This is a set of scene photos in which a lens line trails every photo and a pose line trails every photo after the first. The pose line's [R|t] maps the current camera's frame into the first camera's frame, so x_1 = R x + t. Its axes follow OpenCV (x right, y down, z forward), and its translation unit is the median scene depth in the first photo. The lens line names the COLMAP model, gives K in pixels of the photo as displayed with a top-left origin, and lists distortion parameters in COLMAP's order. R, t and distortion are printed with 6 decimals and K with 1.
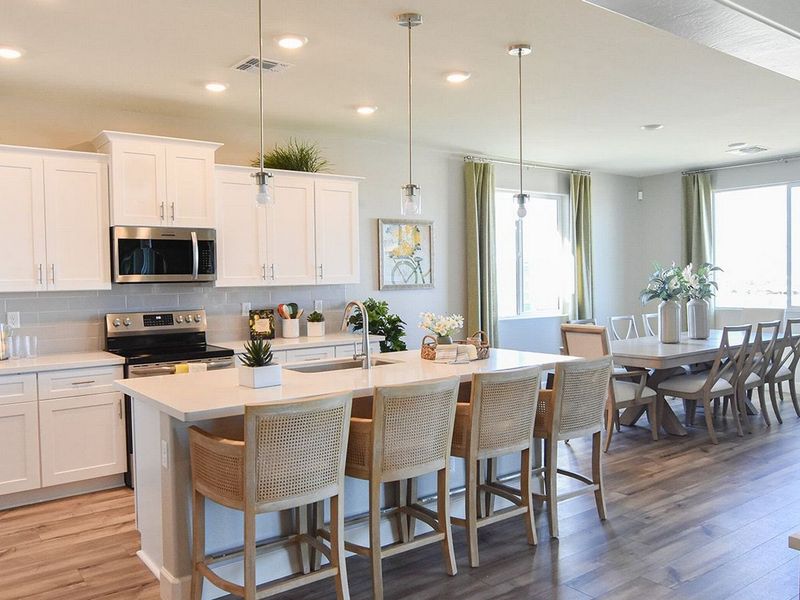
lens RADIAL K [[663.5, 0, 404.7], [0, 663.5, 299.1], [0, 0, 1]] dist [-0.001157, -0.004486]
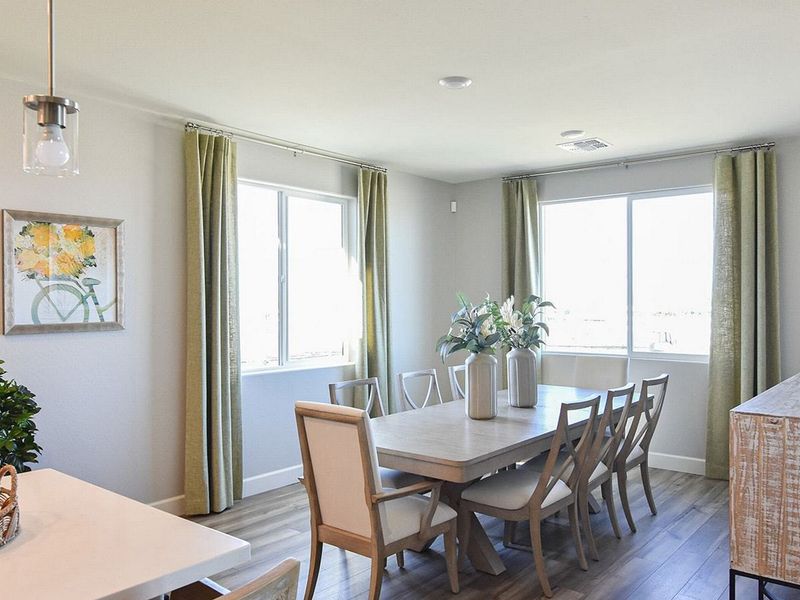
lens RADIAL K [[655.4, 0, 404.2], [0, 655.4, 299.9], [0, 0, 1]] dist [-0.000862, -0.003617]
pose [[0.971686, 0.014226, 0.235847, 0.185366], [-0.005864, 0.999330, -0.036117, -0.028073], [-0.236203, 0.033711, 0.971119, 0.418736]]
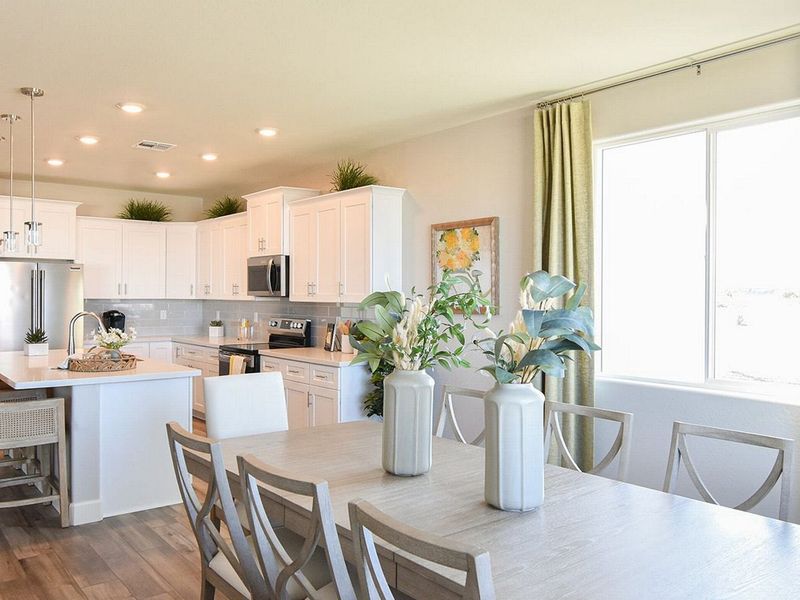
lens RADIAL K [[660.1, 0, 416.4], [0, 660.1, 299.6], [0, 0, 1]] dist [0.003986, 0.000490]
pose [[0.053284, 0.023950, -0.998292, 0.873149], [-0.040255, 0.998951, 0.021818, -0.052253], [0.997768, 0.039024, 0.054192, 1.057848]]
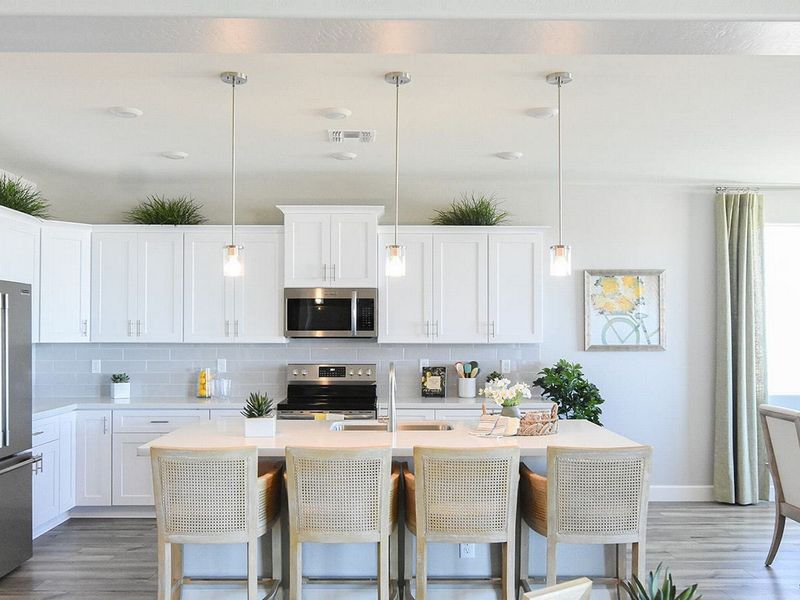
lens RADIAL K [[725.0, 0, 401.5], [0, 725.0, 324.1], [0, 0, 1]] dist [-0.004735, -0.003397]
pose [[0.805947, 0.011515, -0.591876, 0.378594], [-0.034079, 0.999055, -0.026968, -0.016732], [0.591006, 0.041906, 0.805578, 0.091408]]
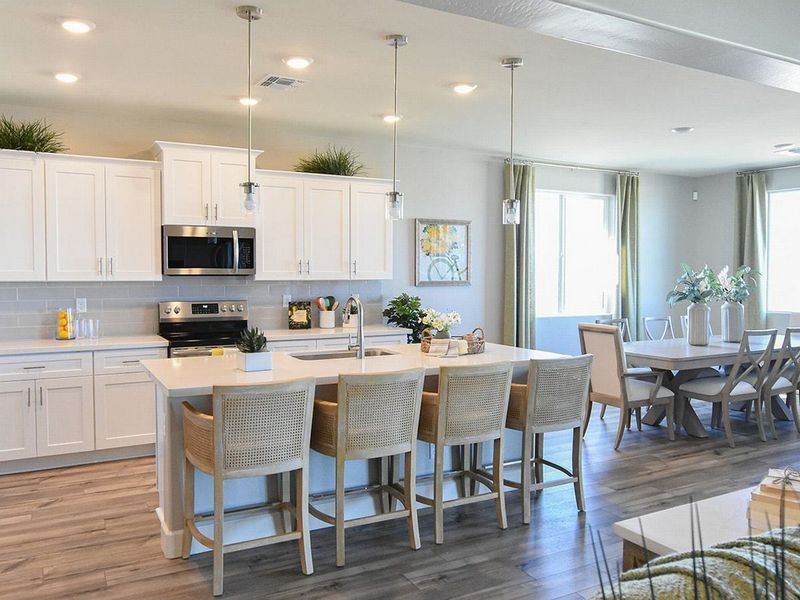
lens RADIAL K [[645.0, 0, 406.6], [0, 645.0, 299.6], [0, 0, 1]] dist [-0.002311, -0.002187]
pose [[0.989518, 0.025142, -0.142205, 0.108159], [-0.023470, 0.999634, 0.013424, -0.005759], [0.142491, -0.009945, 0.989746, -0.029339]]
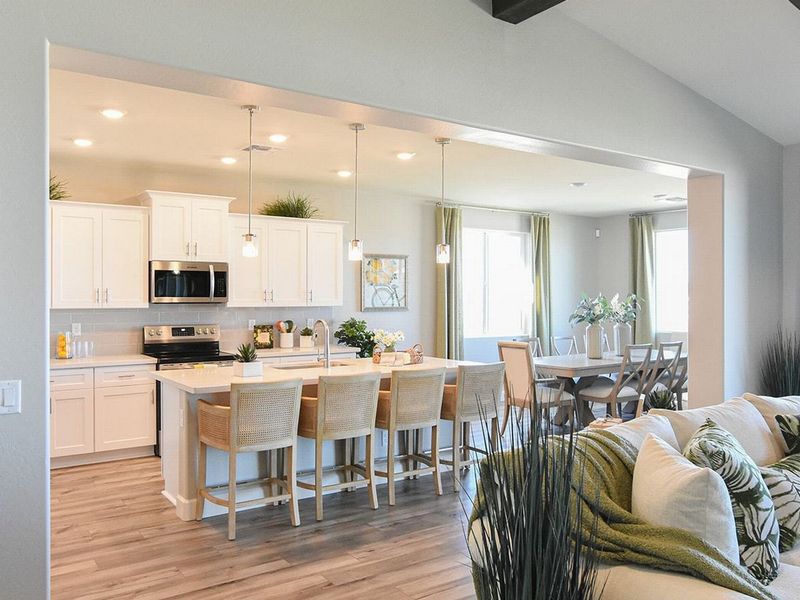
lens RADIAL K [[655.4, 0, 404.2], [0, 655.4, 299.9], [0, 0, 1]] dist [-0.000862, -0.003617]
pose [[0.999075, 0.016046, -0.039896, 0.101907], [-0.017197, 0.999441, -0.028684, -0.001201], [0.039413, 0.029343, 0.998792, -0.244494]]
